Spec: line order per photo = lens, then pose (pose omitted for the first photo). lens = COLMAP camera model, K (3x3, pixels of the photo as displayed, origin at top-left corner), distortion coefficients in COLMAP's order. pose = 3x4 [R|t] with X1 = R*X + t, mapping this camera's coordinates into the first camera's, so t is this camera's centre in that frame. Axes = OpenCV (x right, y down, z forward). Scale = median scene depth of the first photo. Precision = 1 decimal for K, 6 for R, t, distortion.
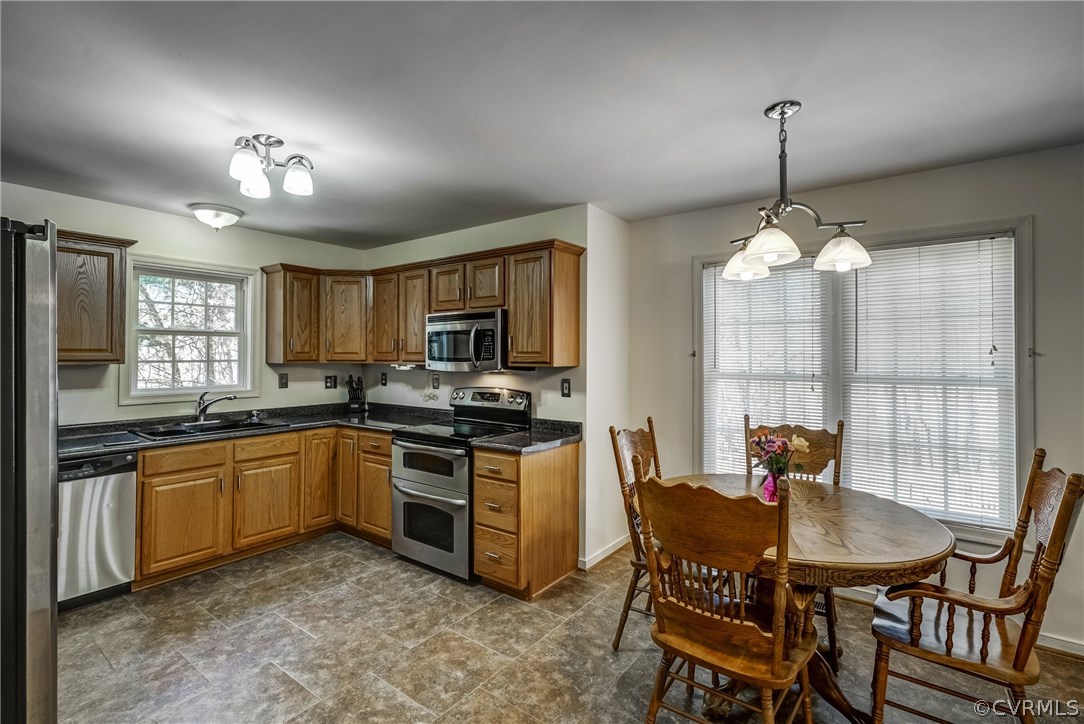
lens RADIAL K [[494.7, 0, 542.0], [0, 494.7, 352.0], [0, 0, 1]] dist [-0.005627, 0.000477]
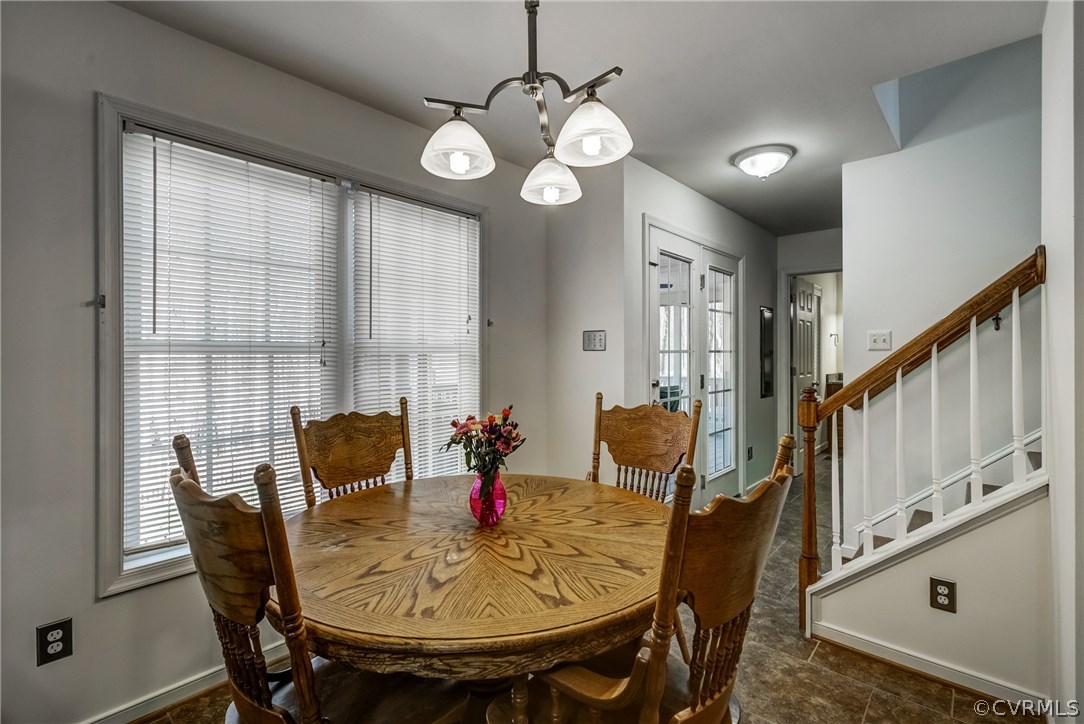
lens RADIAL K [[494.7, 0, 544.6], [0, 494.7, 351.3], [0, 0, 1]] dist [-0.005627, 0.000477]
pose [[0.081727, 0.003378, 0.996649, -0.124158], [-0.004955, 0.999983, -0.002983, 0.051051], [-0.996642, -0.004694, 0.081742, 0.543097]]
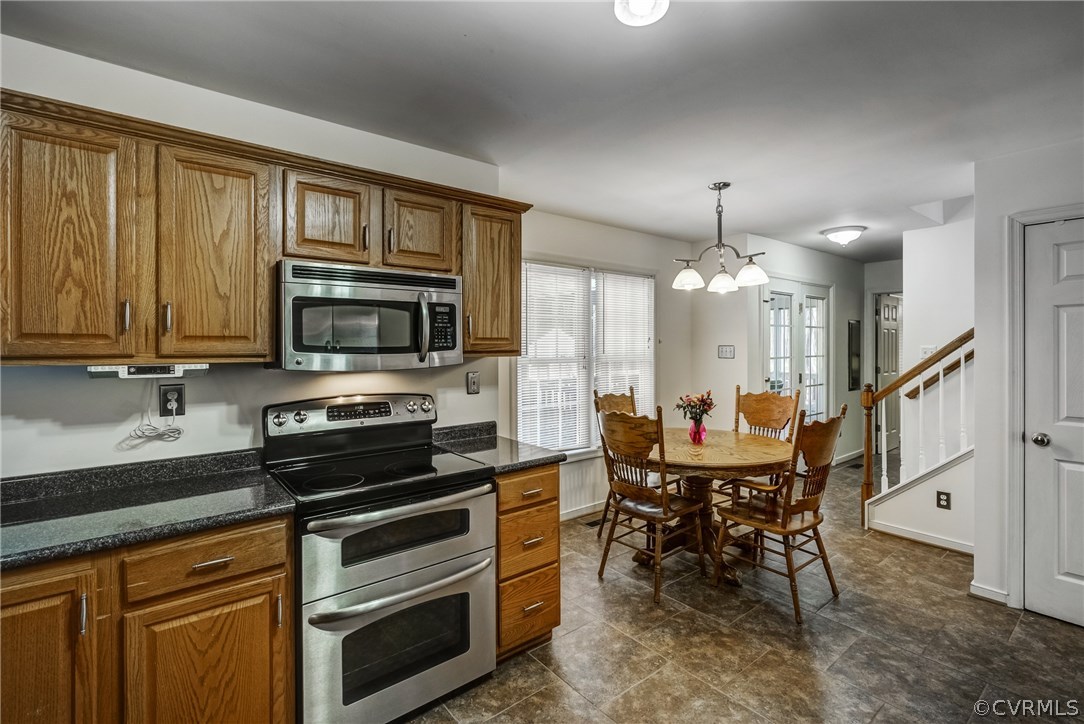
lens RADIAL K [[494.7, 0, 540.2], [0, 494.7, 346.6], [0, 0, 1]] dist [-0.005627, 0.000477]
pose [[0.254941, -0.006437, 0.966935, -0.699752], [-0.003776, 0.999964, 0.007652, 0.006381], [-0.966949, -0.005602, 0.254907, 0.676598]]
